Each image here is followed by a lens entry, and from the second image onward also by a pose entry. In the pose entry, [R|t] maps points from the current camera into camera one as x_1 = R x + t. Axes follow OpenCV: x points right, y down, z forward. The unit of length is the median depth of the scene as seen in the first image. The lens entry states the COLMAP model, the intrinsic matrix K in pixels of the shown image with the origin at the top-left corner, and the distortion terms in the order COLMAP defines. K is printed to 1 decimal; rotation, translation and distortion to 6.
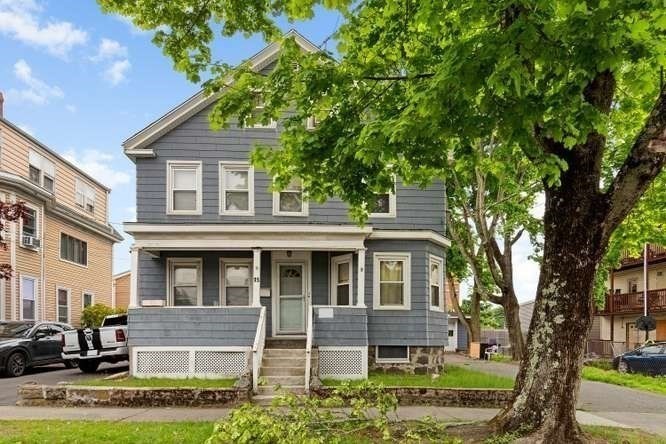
lens RADIAL K [[391.7, 0, 332.9], [0, 391.7, 221.8], [0, 0, 1]] dist [0.003338, 0.000226]
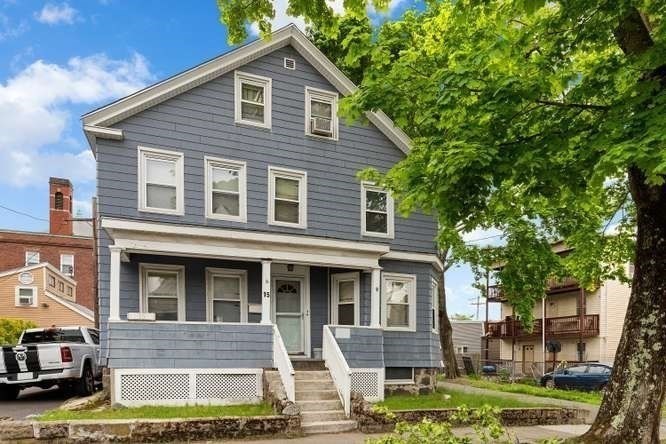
lens RADIAL K [[398.8, 0, 331.8], [0, 398.8, 248.0], [0, 0, 1]] dist [0.002988, 0.001373]
pose [[0.958594, 0.080083, 0.273284, -0.311102], [-0.086579, 0.996175, 0.011774, 0.017615], [-0.271296, -0.034947, 0.961861, 0.081557]]
